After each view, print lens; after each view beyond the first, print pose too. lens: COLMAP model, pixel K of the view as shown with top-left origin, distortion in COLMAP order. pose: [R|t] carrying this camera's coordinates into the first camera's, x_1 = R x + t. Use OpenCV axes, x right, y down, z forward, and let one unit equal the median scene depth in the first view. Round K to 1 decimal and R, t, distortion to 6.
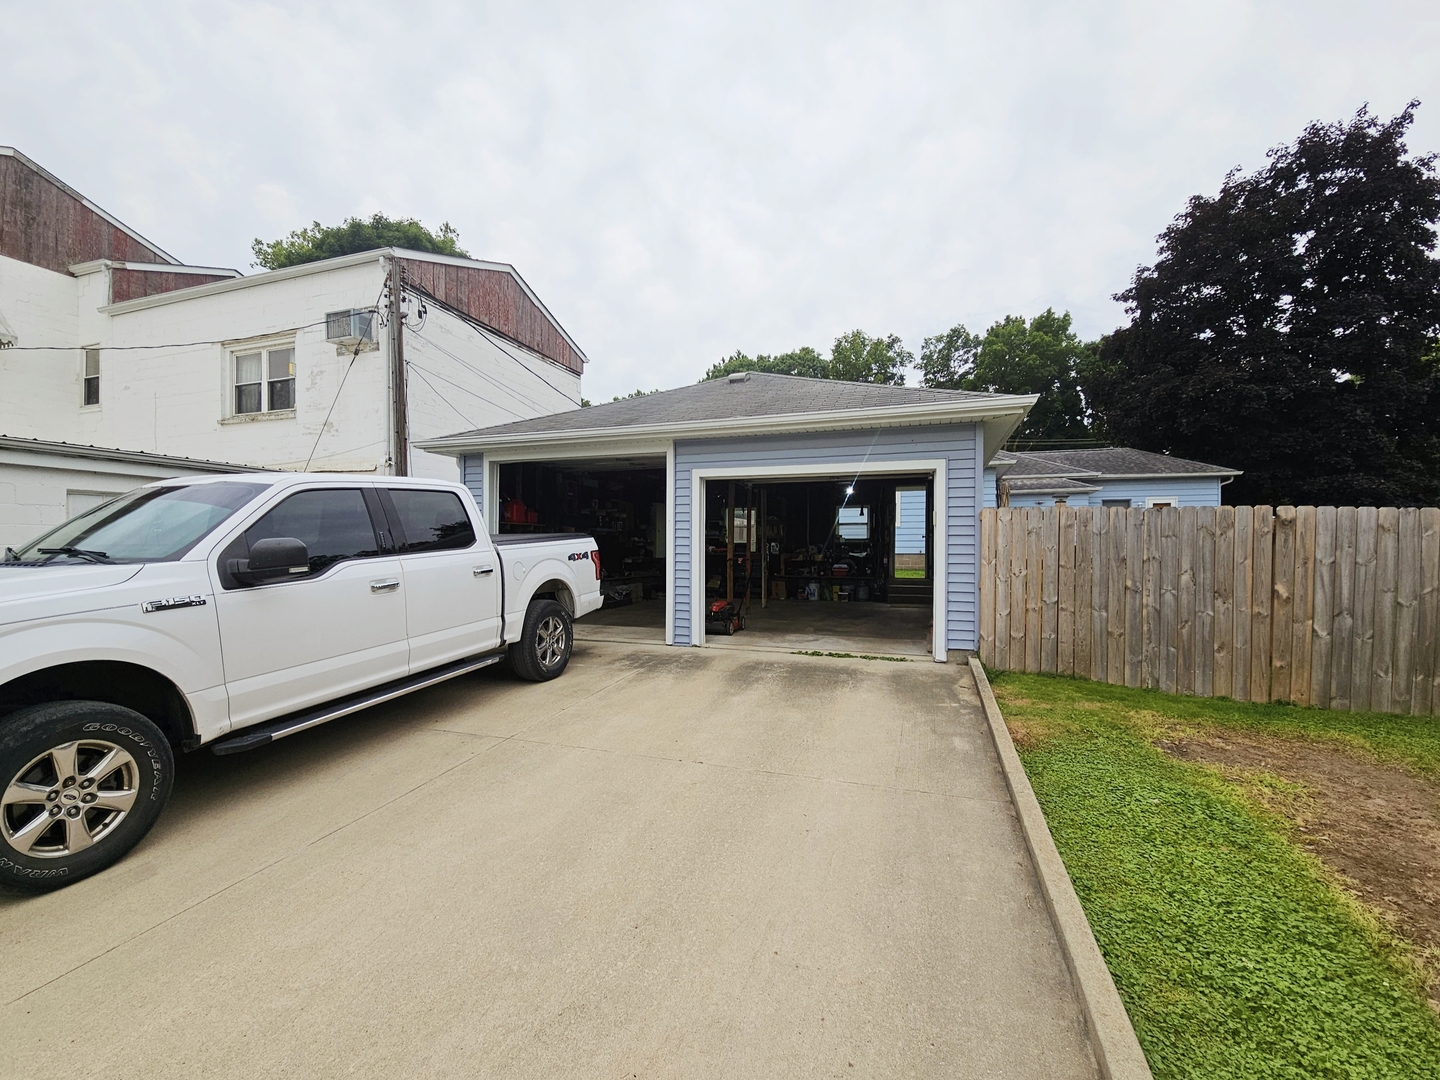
lens RADIAL K [[586.6, 0, 719.0], [0, 586.6, 542.1], [0, 0, 1]] dist [0.011252, -0.006848]
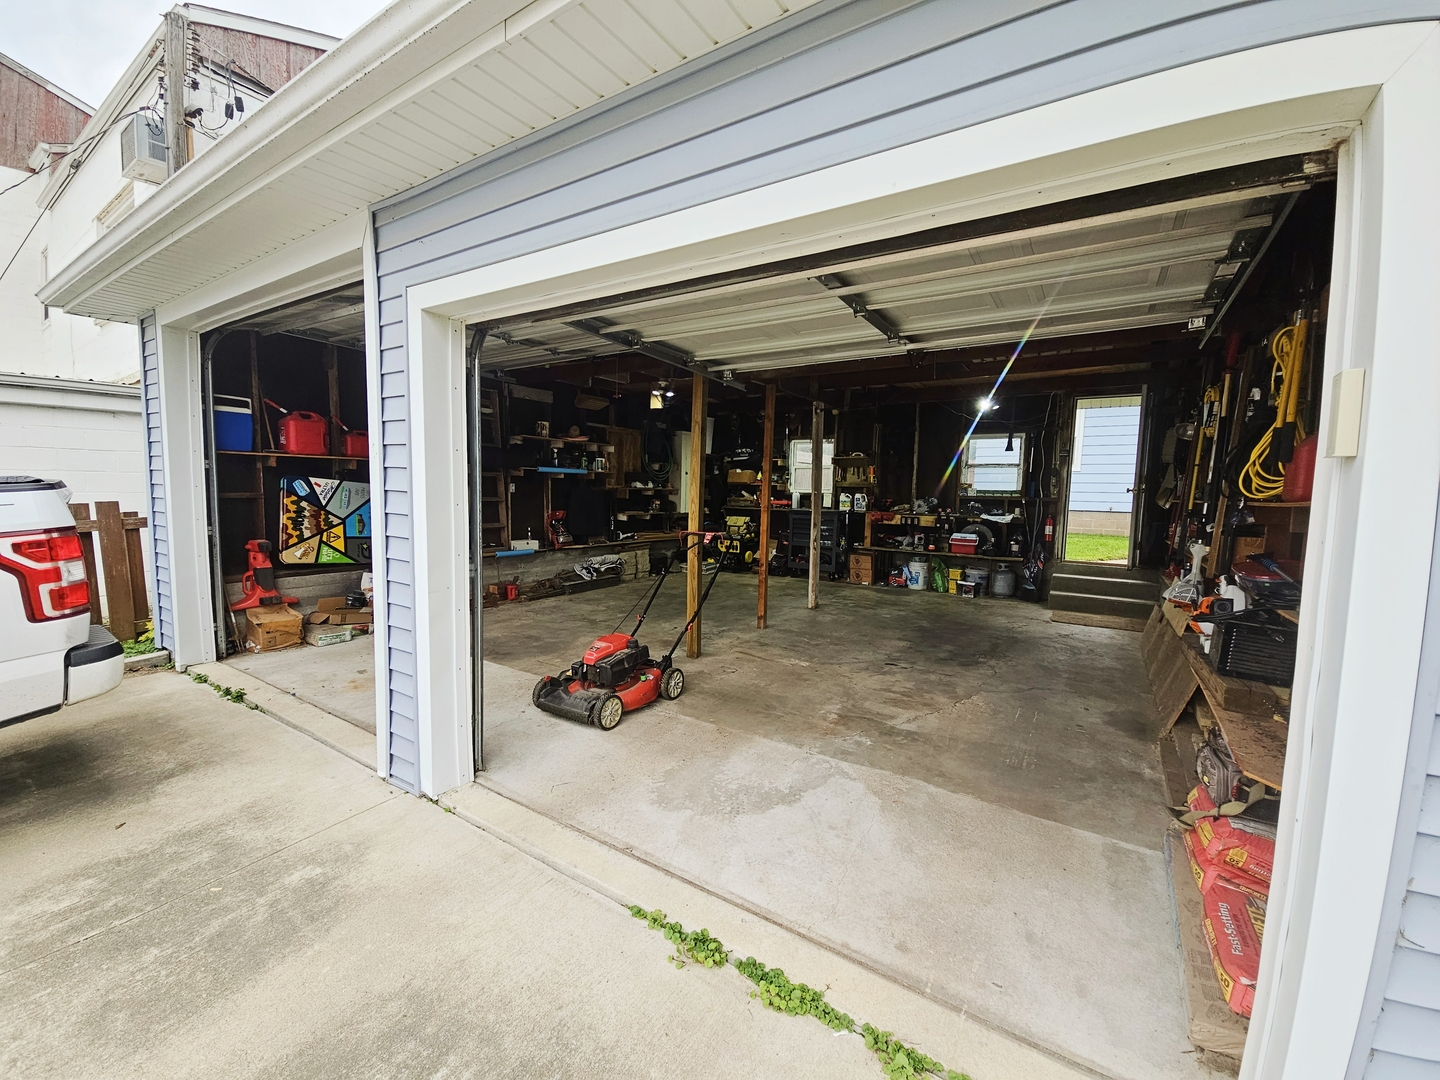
lens RADIAL K [[593.9, 0, 720.0], [0, 593.9, 540.0], [0, 0, 1]] dist [0.023077, -0.021534]
pose [[0.971507, 0.039549, -0.233689, 0.106401], [-0.017395, 0.995219, 0.096110, -0.009273], [0.236373, -0.089306, 0.967550, 0.353194]]
